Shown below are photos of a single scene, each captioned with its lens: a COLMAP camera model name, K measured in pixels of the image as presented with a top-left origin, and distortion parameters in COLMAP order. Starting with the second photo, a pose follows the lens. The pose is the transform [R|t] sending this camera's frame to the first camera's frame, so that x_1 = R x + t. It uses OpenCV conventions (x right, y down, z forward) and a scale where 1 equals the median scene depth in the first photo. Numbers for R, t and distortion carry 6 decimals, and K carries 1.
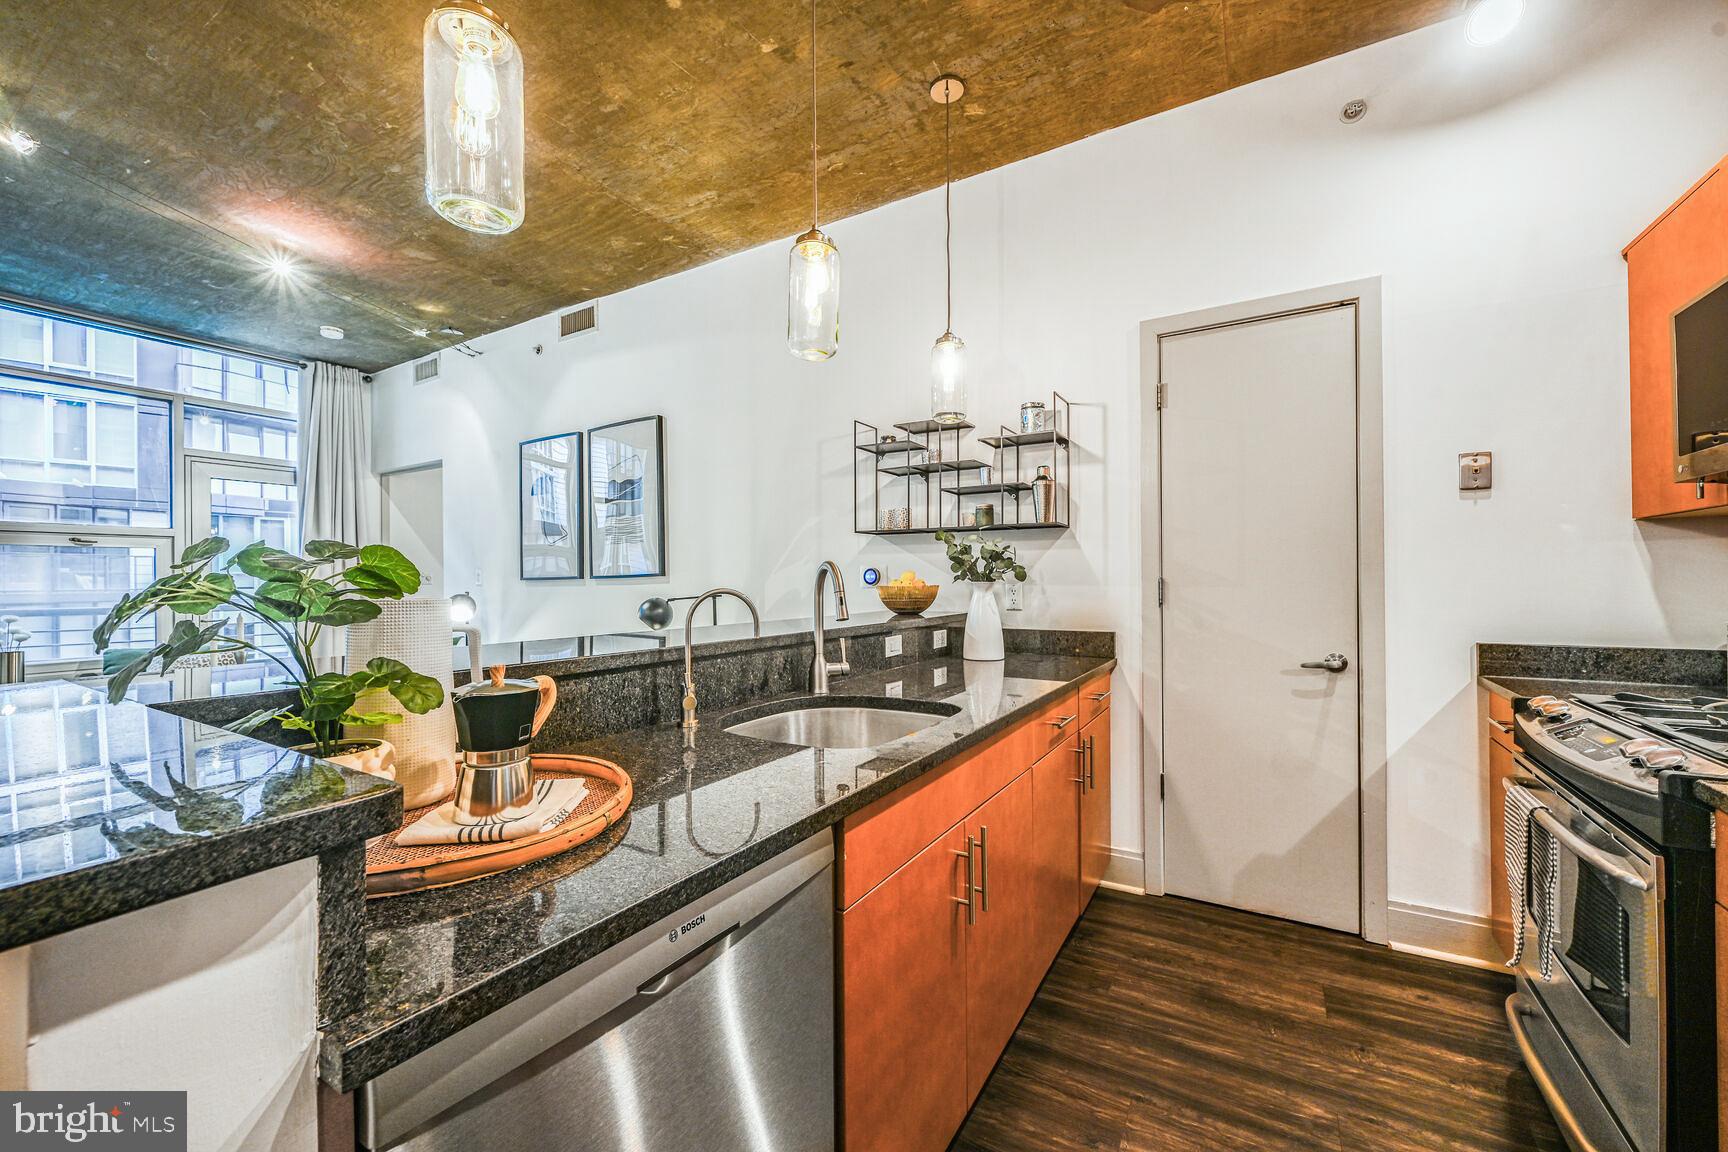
lens RADIAL K [[674.4, 0, 869.7], [0, 674.4, 576.8], [0, 0, 1]] dist [-0.002423, 0.000813]
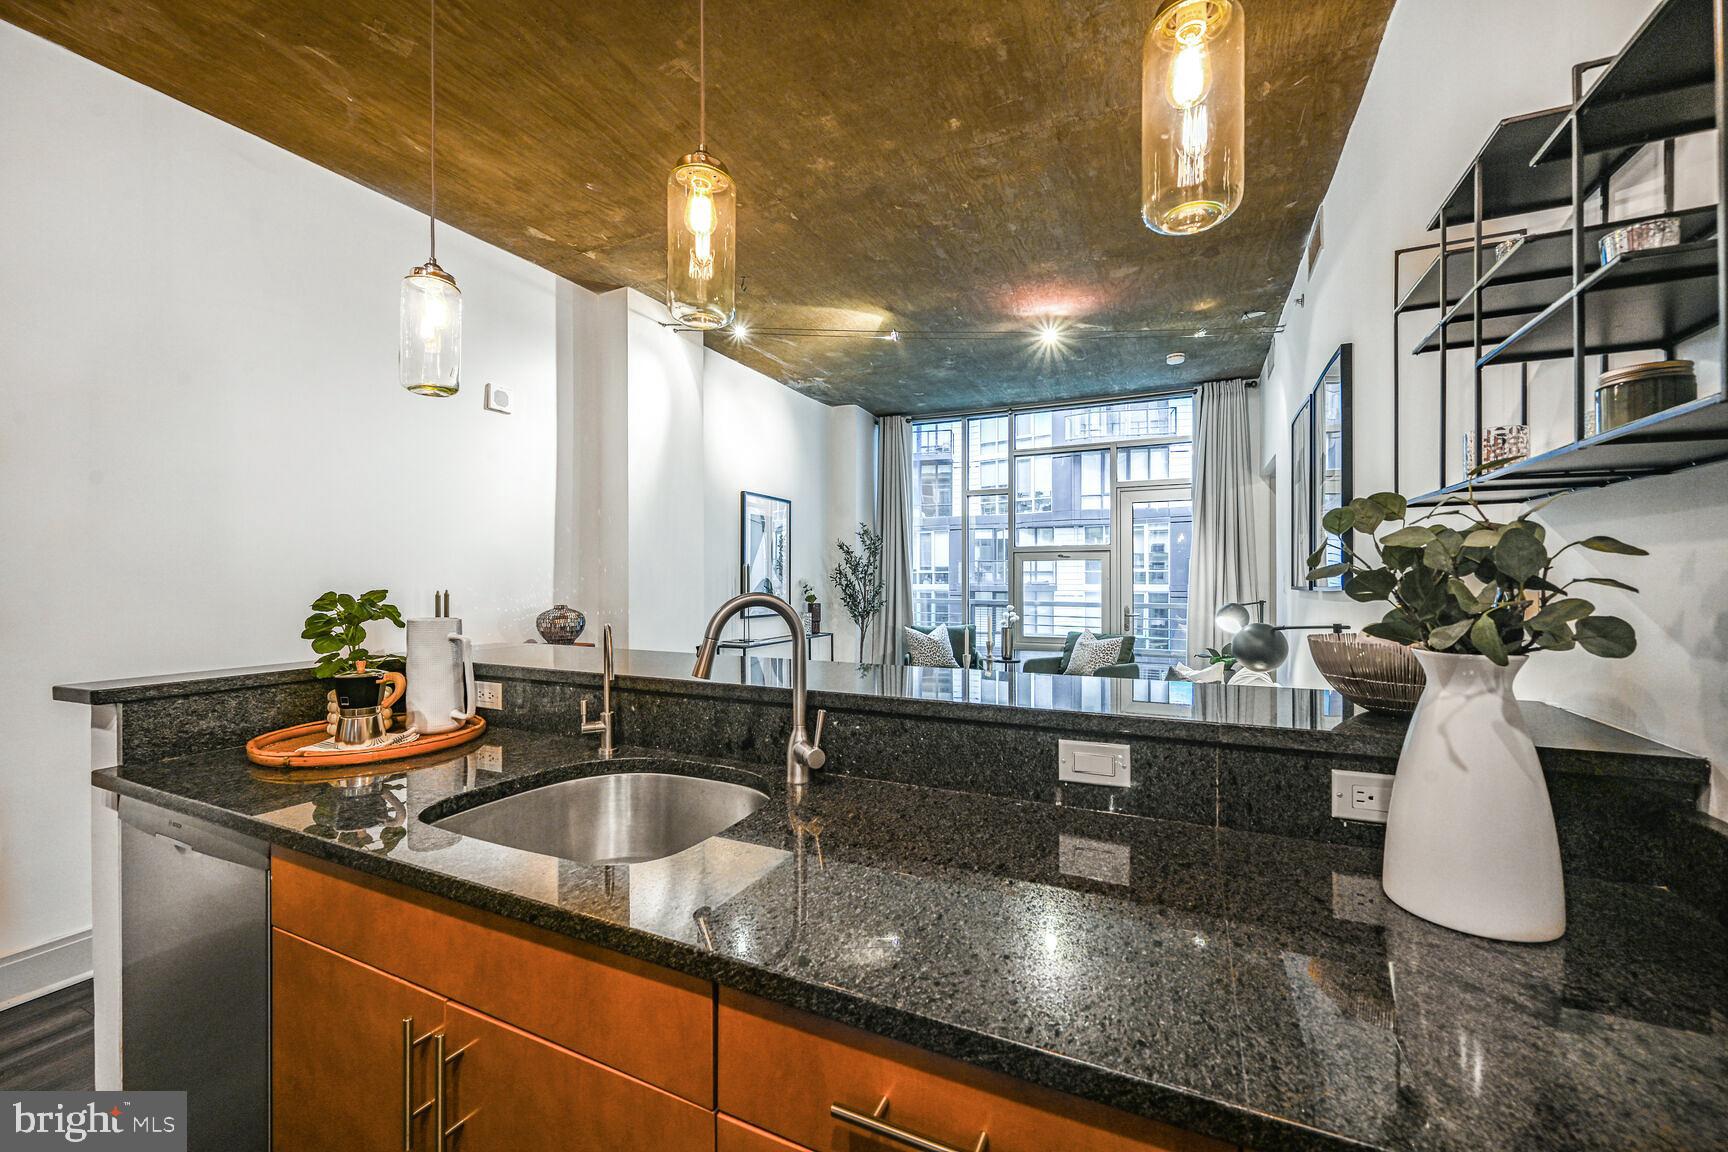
lens RADIAL K [[674.4, 0, 867.6], [0, 674.4, 583.9], [0, 0, 1]] dist [-0.002423, 0.000813]
pose [[0.090967, 0.018446, -0.995683, 0.482749], [0.001085, 0.999826, 0.018622, -0.034391], [0.995853, -0.002774, 0.090932, 0.772497]]
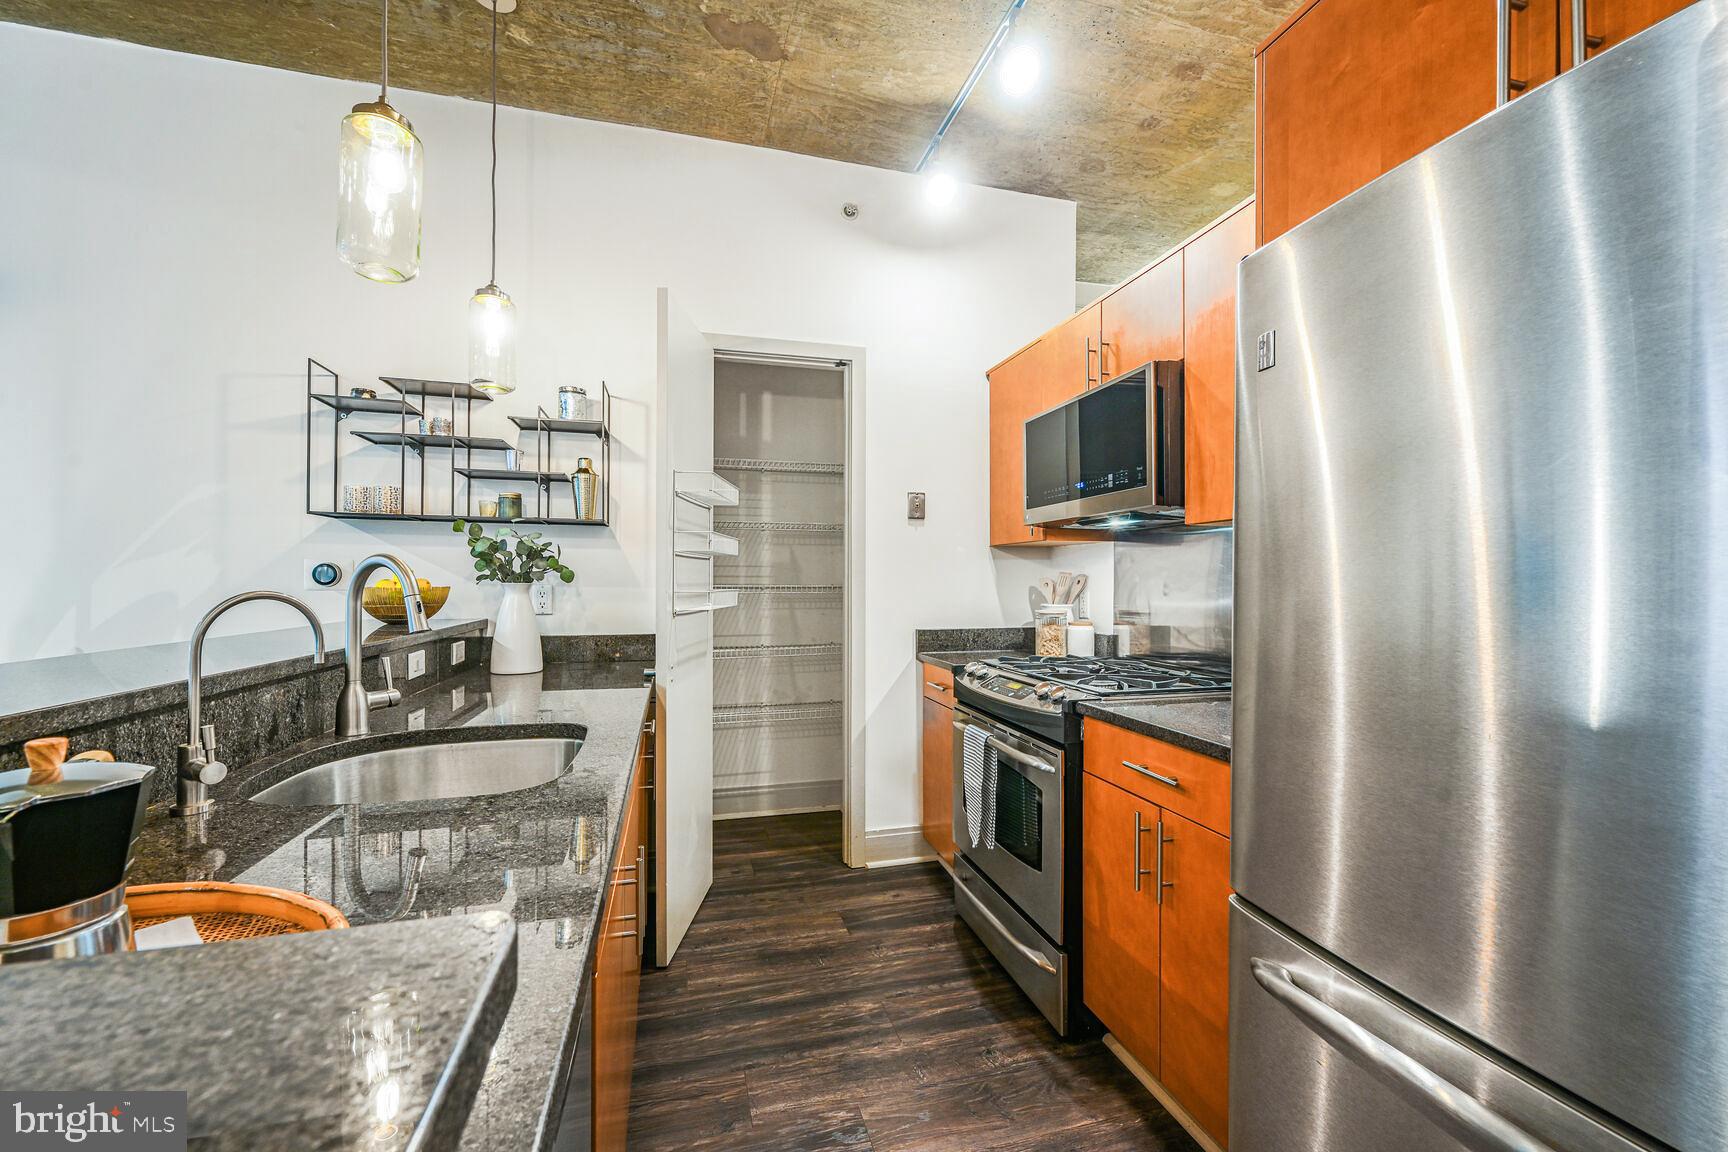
lens RADIAL K [[674.4, 0, 913.6], [0, 674.4, 578.0], [0, 0, 1]] dist [-0.002423, 0.000813]
pose [[0.696642, 0.012381, 0.717312, -0.099524], [-0.011718, 0.999914, -0.005879, 0.000476], [-0.717323, -0.004309, 0.696727, 0.035401]]
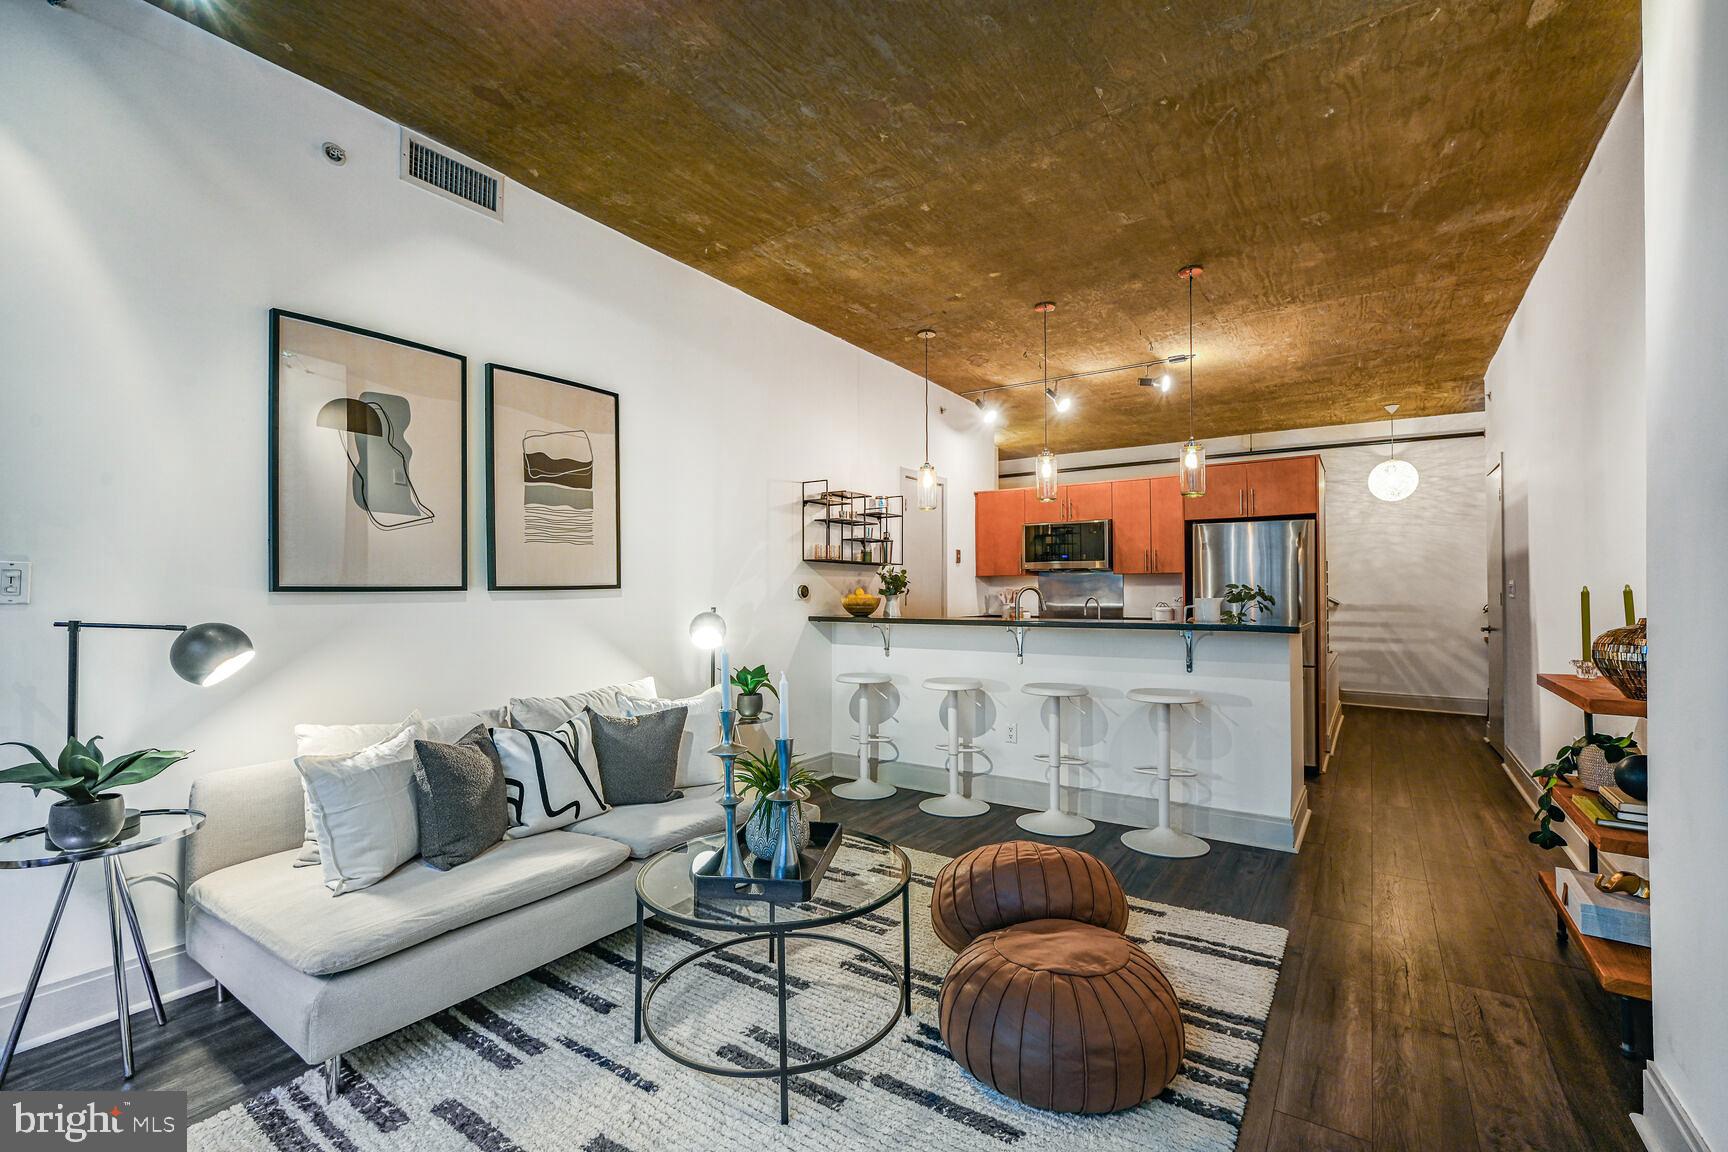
lens RADIAL K [[744.2, 0, 874.2], [0, 744.2, 583.9], [0, 0, 1]] dist [0.009423, -0.000473]
pose [[0.055802, 0.020343, 0.998235, -1.940318], [0.000165, 0.999792, -0.020384, 0.018948], [-0.998442, 0.001302, 0.055787, 1.018999]]
